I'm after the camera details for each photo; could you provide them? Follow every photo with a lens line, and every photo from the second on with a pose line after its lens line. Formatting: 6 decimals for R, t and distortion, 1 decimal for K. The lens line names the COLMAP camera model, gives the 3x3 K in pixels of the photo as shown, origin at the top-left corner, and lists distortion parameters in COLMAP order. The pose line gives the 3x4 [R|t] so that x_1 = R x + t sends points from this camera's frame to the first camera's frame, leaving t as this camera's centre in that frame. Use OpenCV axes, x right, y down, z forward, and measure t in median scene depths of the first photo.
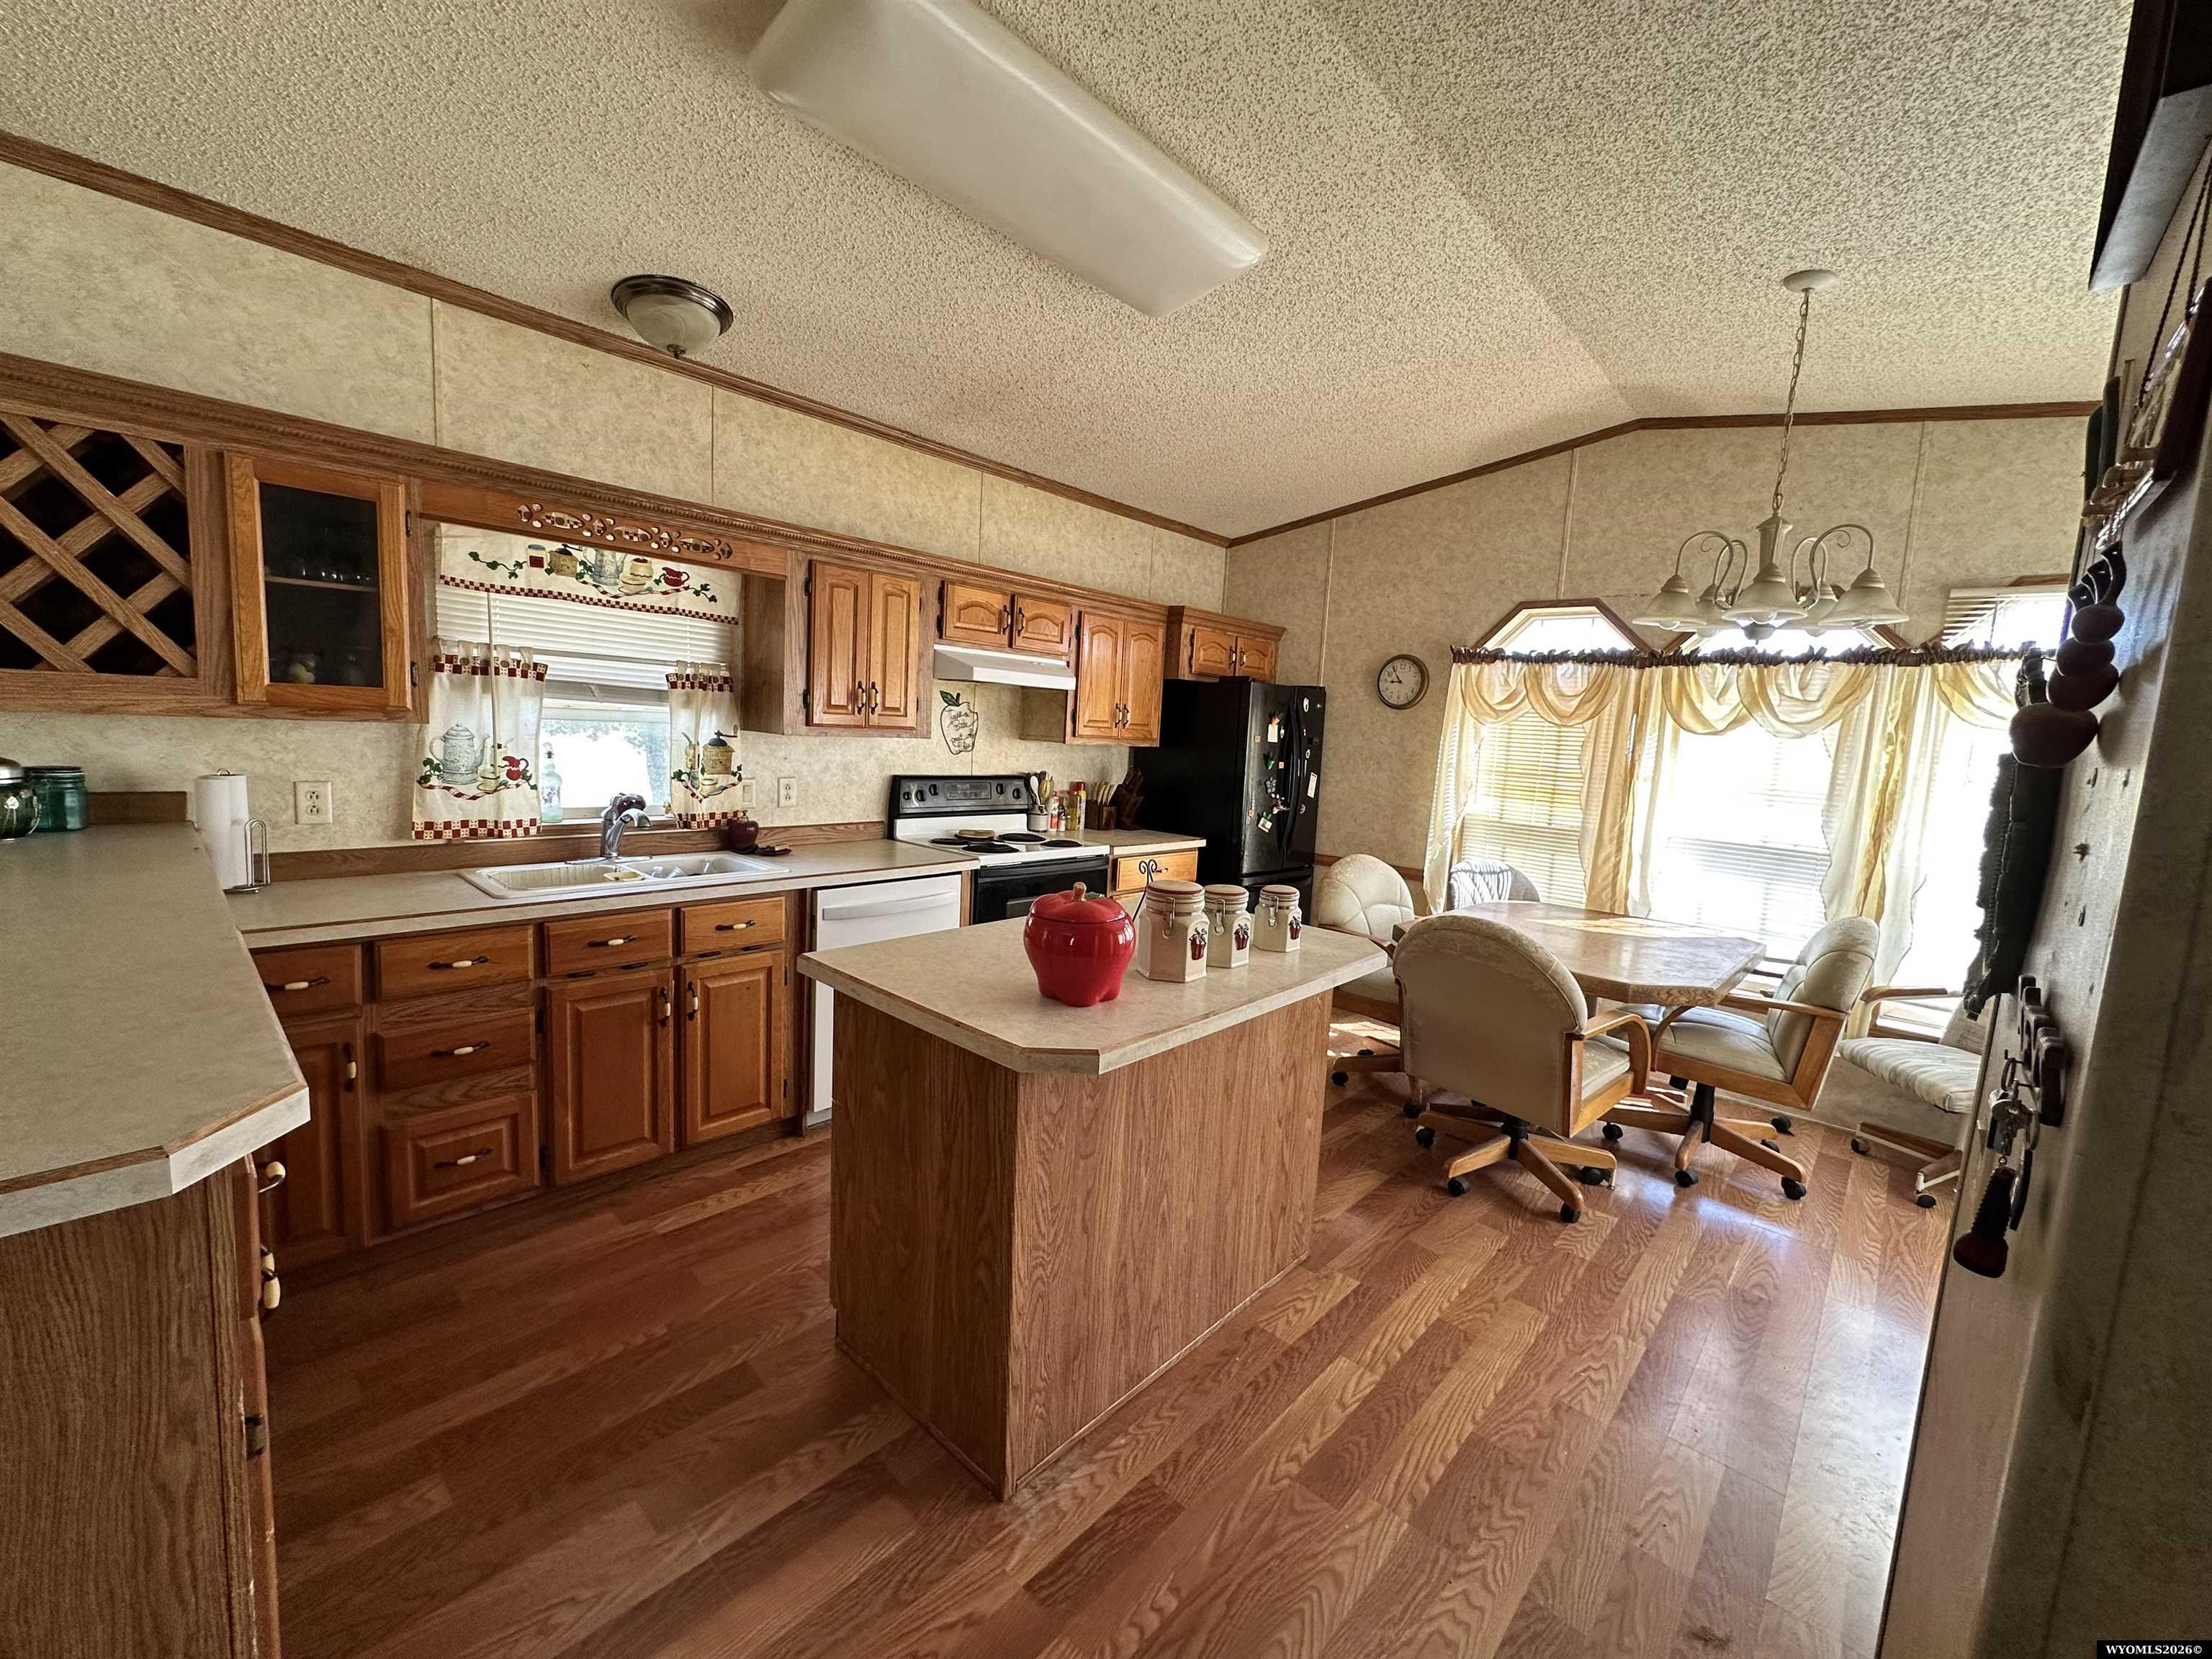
lens RADIAL K [[887.7, 0, 1106.5], [0, 887.7, 824.5], [0, 0, 1]] dist [-0.002111, 0.000114]
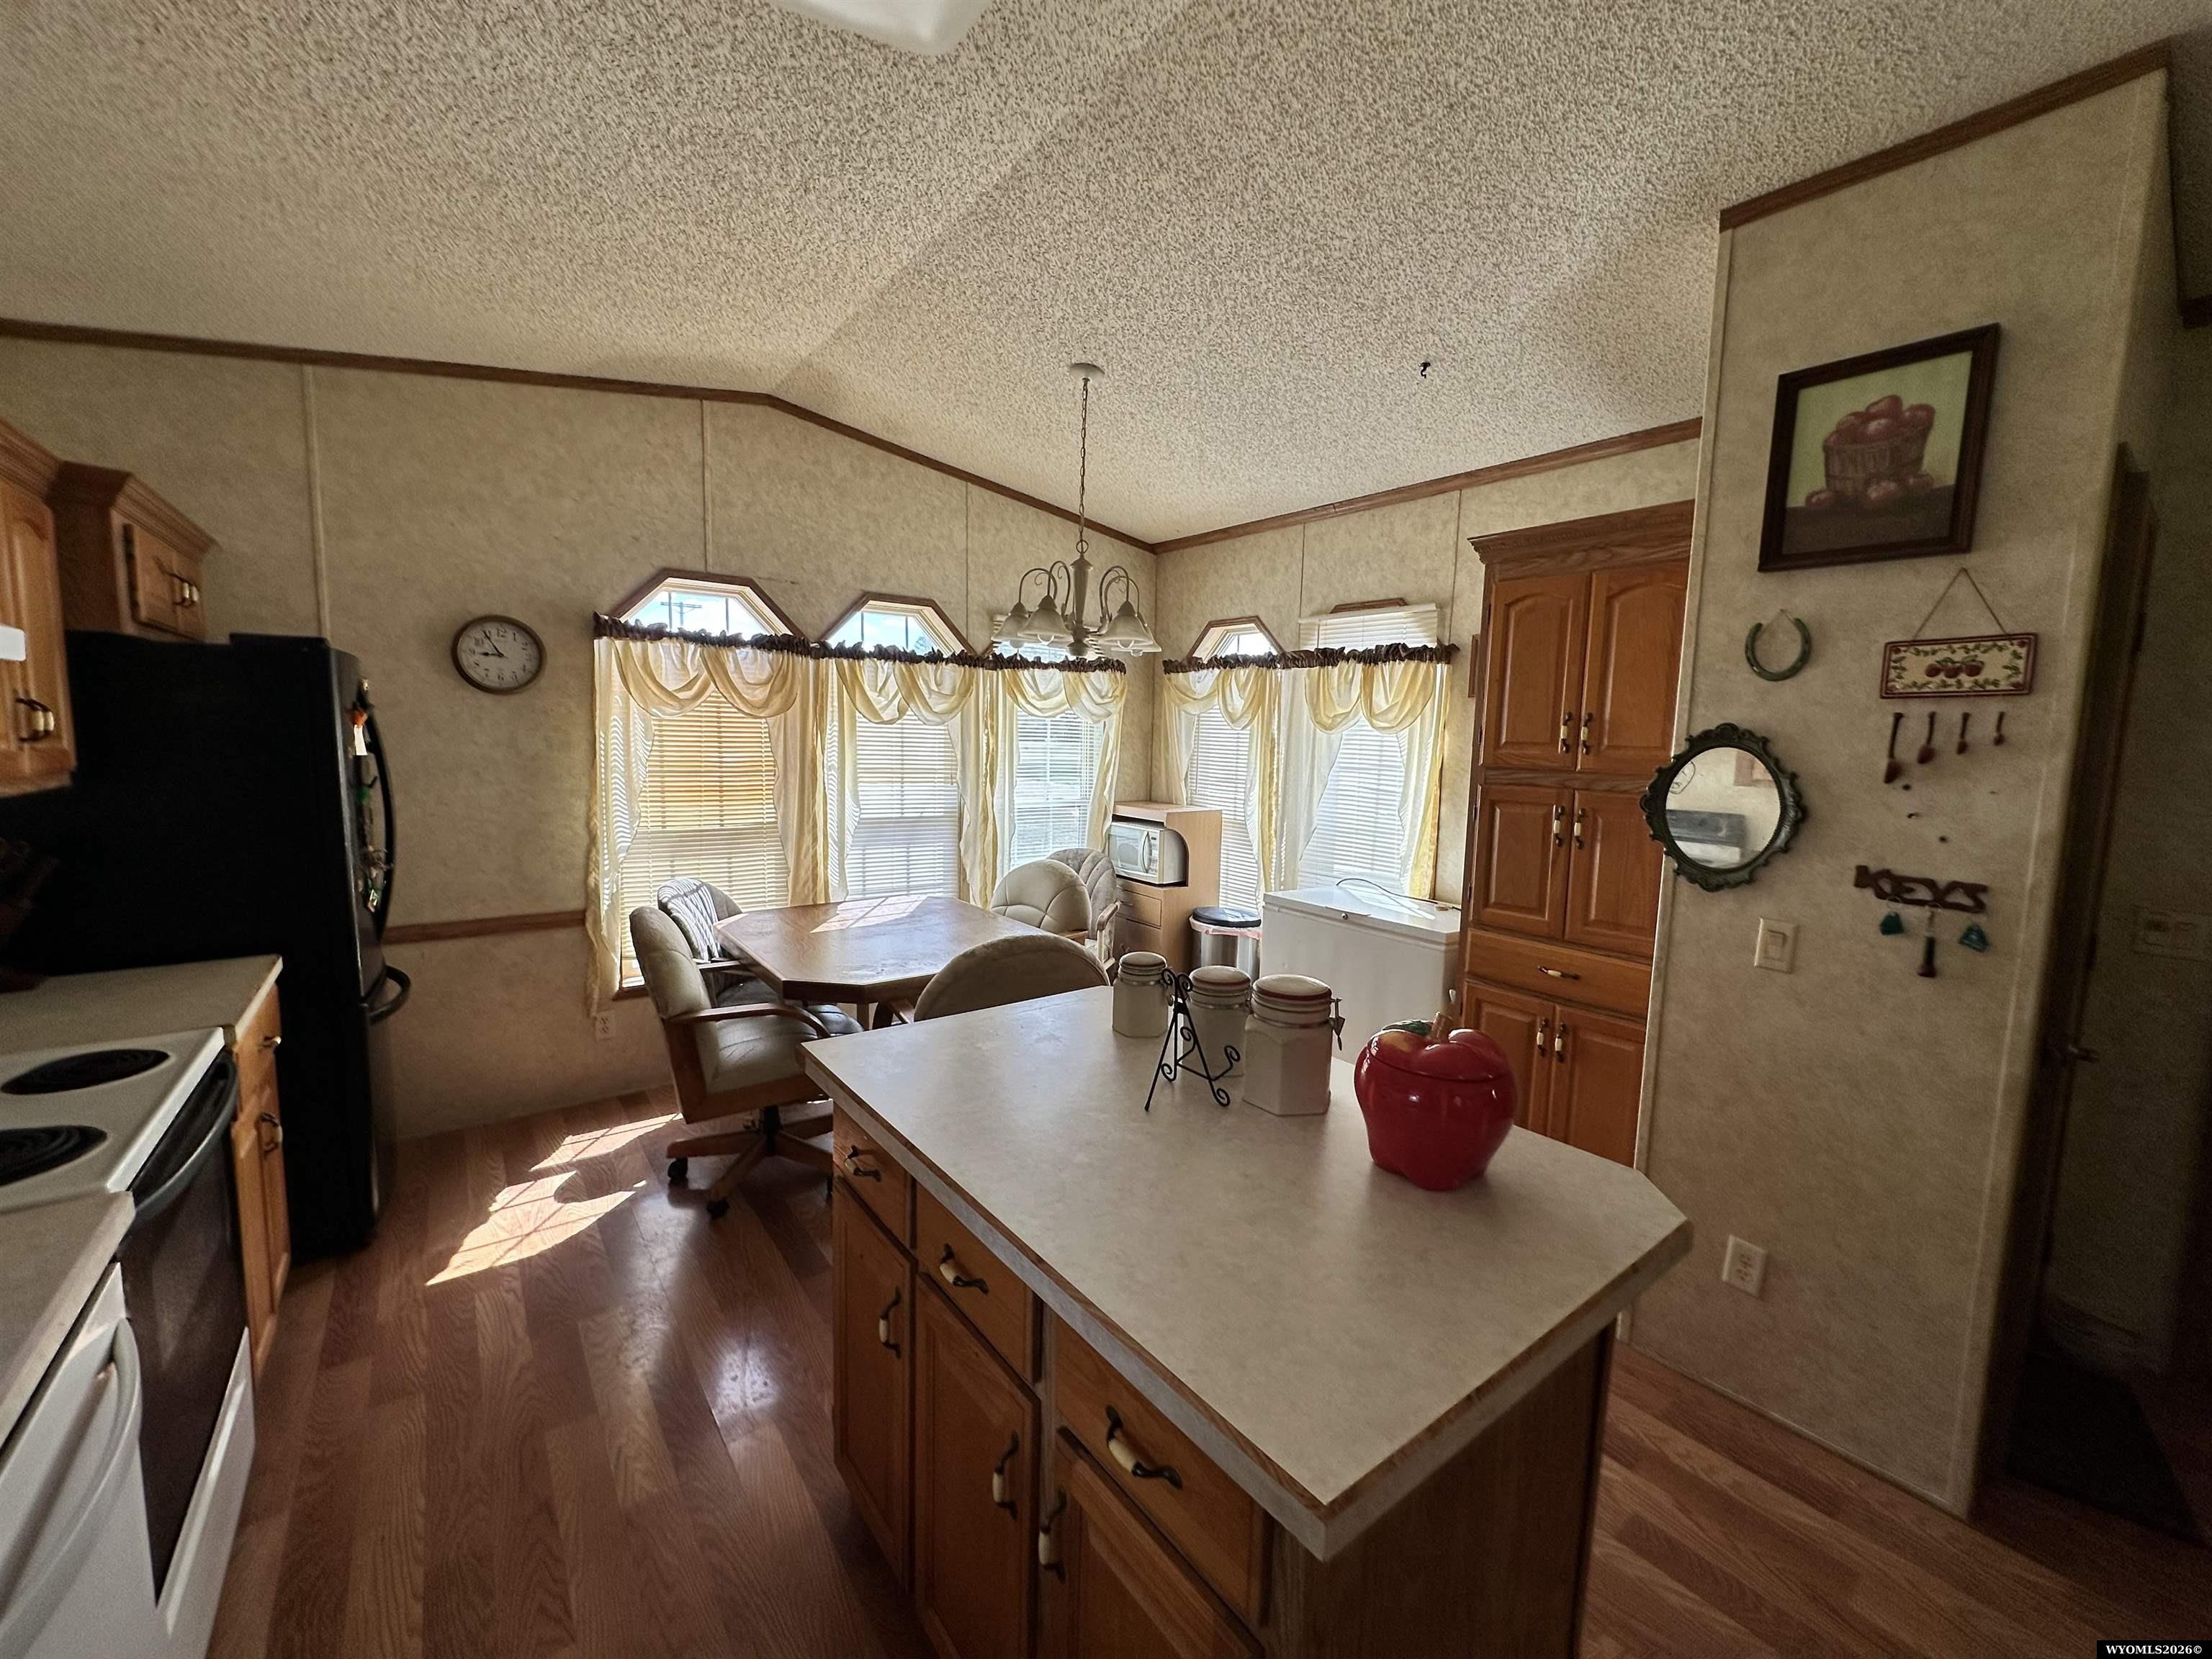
lens RADIAL K [[887.7, 0, 1117.5], [0, 887.7, 831.0], [0, 0, 1]] dist [-0.002111, 0.000114]
pose [[0.157934, -0.149892, 0.976007, -0.471082], [0.103295, 0.985497, 0.134635, -0.111337], [-0.982032, 0.079553, 0.171126, 0.679304]]
